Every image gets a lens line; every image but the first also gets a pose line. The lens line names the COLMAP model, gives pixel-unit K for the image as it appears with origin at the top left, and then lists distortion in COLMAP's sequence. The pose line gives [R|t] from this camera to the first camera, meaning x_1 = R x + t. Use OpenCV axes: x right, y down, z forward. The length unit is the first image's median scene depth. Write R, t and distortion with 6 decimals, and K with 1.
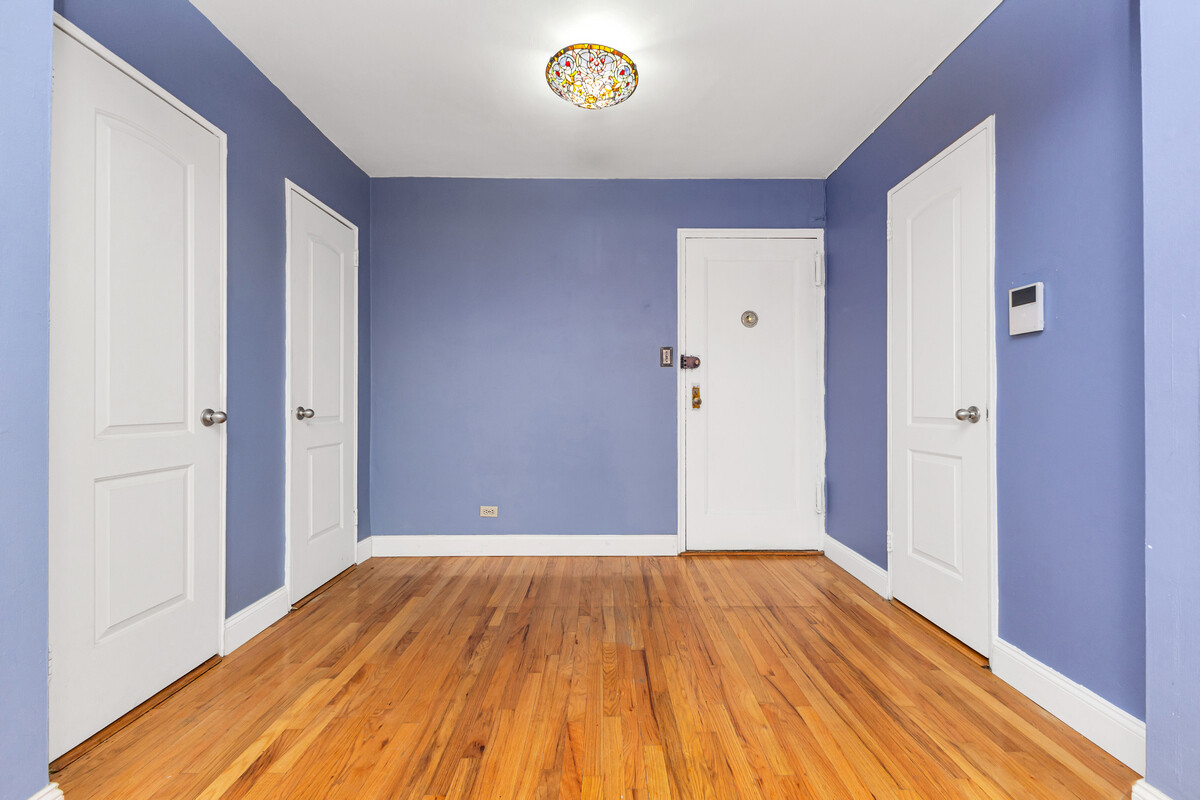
lens RADIAL K [[524.5, 0, 600.0], [0, 524.5, 400.0], [0, 0, 1]] dist [-0.000073, -0.000006]
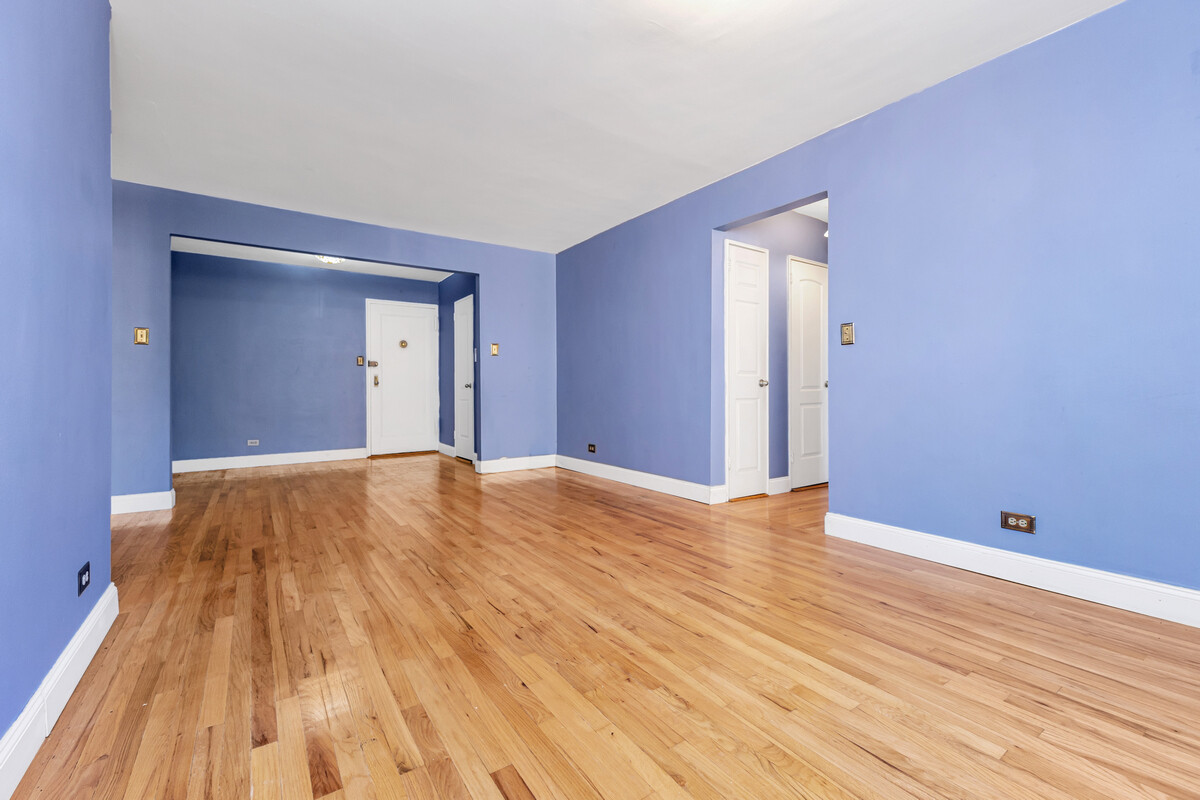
lens RADIAL K [[496.9, 0, 604.0], [0, 496.9, 389.3], [0, 0, 1]] dist [0.000819, 0.000022]
pose [[0.820300, -0.003839, 0.571921, -0.200007], [0.006434, 0.999976, -0.002515, 0.039159], [-0.571898, 0.005743, 0.820305, -1.121203]]
